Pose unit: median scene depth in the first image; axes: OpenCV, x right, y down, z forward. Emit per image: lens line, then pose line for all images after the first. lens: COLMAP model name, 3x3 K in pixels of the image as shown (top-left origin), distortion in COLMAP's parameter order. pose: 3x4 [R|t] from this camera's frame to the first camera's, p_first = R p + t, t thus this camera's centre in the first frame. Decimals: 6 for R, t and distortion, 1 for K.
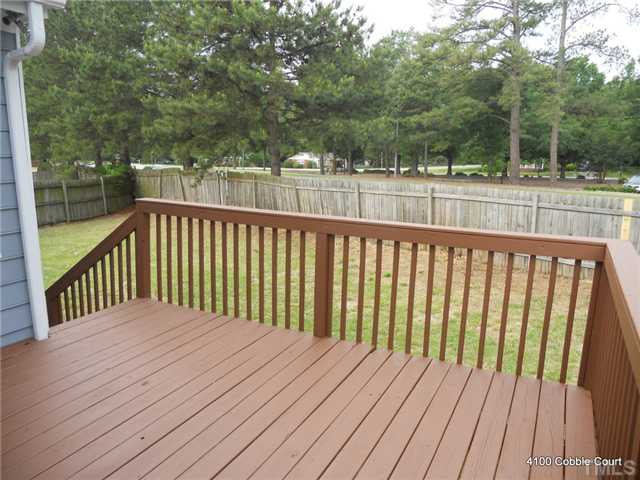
lens RADIAL K [[483.6, 0, 310.0], [0, 483.6, 239.5], [0, 0, 1]] dist [-0.021821, -0.004306]
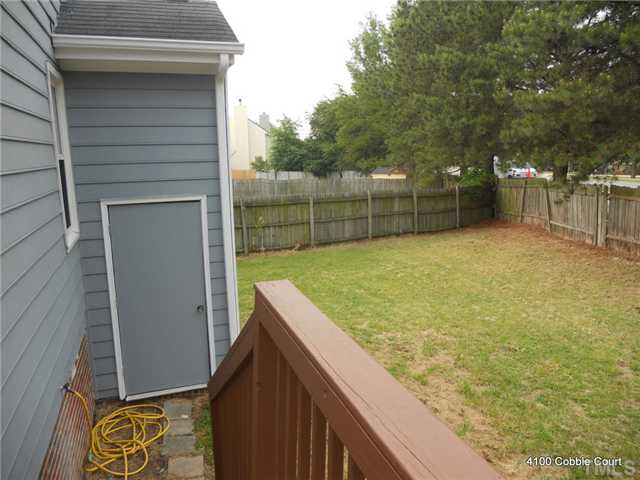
lens RADIAL K [[483.6, 0, 310.0], [0, 483.6, 239.5], [0, 0, 1]] dist [-0.021821, -0.004306]
pose [[0.734309, 0.096743, -0.671887, -0.010037], [-0.106563, 0.993949, 0.026653, -0.030080], [0.670399, 0.052027, 0.740174, 0.161050]]
